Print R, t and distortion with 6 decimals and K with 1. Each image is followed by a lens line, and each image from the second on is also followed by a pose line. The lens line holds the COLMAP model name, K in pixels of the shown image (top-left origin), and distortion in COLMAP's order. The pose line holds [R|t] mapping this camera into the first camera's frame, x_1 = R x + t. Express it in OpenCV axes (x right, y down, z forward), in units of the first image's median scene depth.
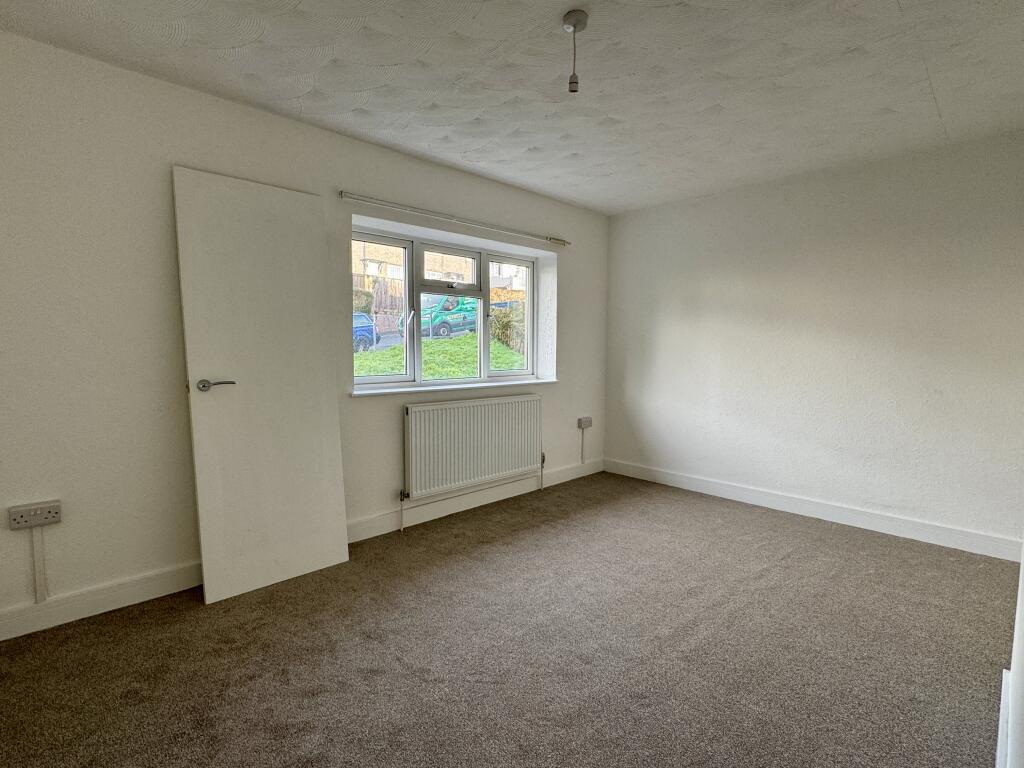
lens RADIAL K [[489.9, 0, 512.0], [0, 489.9, 384.0], [0, 0, 1]] dist [0.002811, 0.000364]
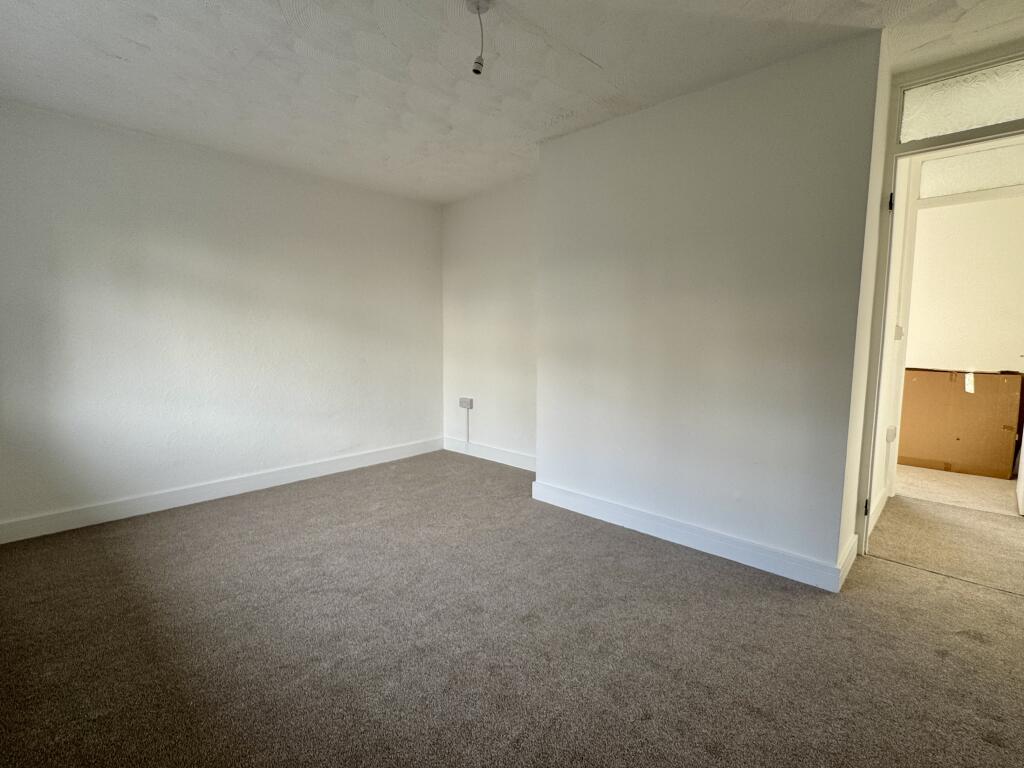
lens RADIAL K [[489.9, 0, 512.0], [0, 489.9, 384.0], [0, 0, 1]] dist [0.002811, 0.000364]
pose [[-0.043914, -0.103246, 0.993686, -0.461368], [0.072801, 0.991670, 0.106254, -0.029213], [-0.996379, 0.077007, -0.036032, 0.499291]]
